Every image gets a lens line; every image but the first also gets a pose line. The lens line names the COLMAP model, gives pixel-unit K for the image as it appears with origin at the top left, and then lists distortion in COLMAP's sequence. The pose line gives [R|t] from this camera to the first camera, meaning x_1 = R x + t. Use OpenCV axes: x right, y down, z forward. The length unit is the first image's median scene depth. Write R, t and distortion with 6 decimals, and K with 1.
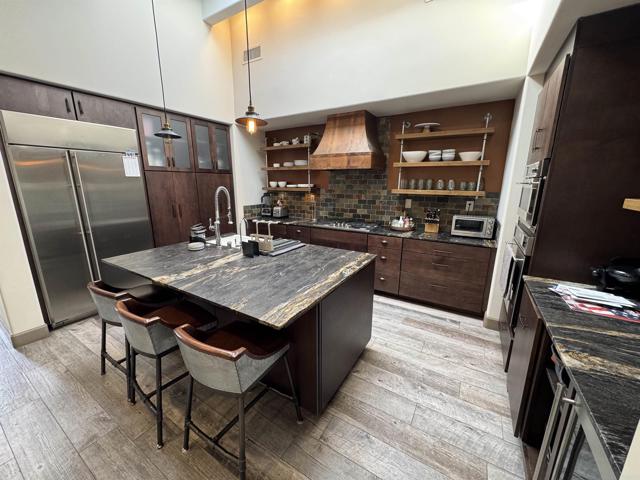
lens RADIAL K [[254.9, 0, 318.6], [0, 254.9, 240.1], [0, 0, 1]] dist [-0.001954, 0.000357]
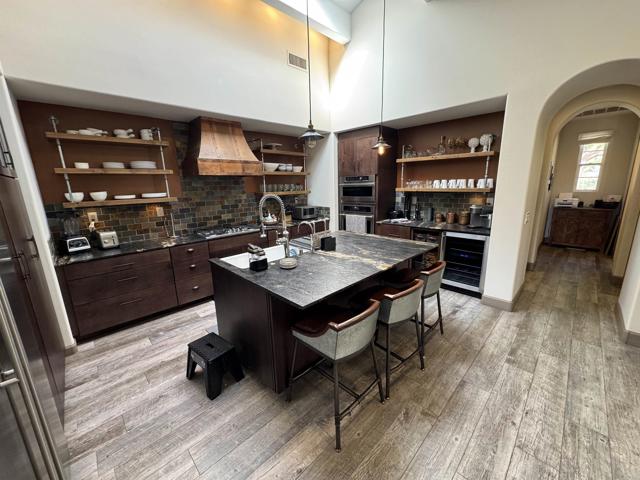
lens RADIAL K [[254.9, 0, 318.6], [0, 254.9, 240.1], [0, 0, 1]] dist [-0.001954, 0.000357]
pose [[0.243937, -0.219735, 0.944569, -0.937148], [0.242457, 0.956880, 0.159984, -0.122247], [-0.938994, 0.189992, 0.286695, 0.480290]]
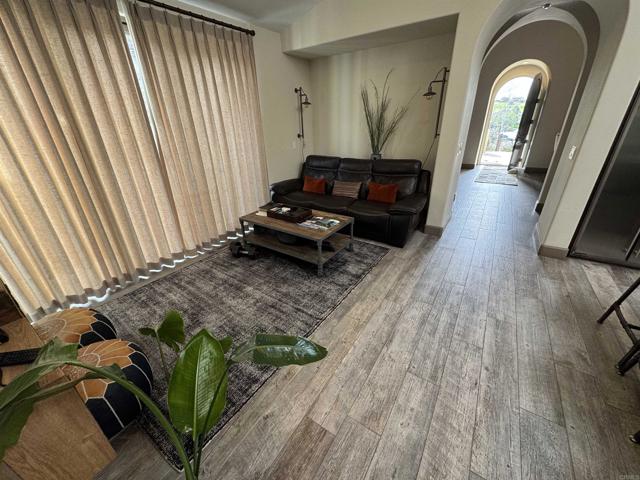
lens RADIAL K [[254.9, 0, 318.6], [0, 254.9, 240.1], [0, 0, 1]] dist [-0.001954, 0.000357]
pose [[-0.038014, 0.423796, -0.904960, -0.048708], [-0.192615, 0.885524, 0.422785, 0.034006], [0.980538, 0.190380, 0.047968, -0.091225]]
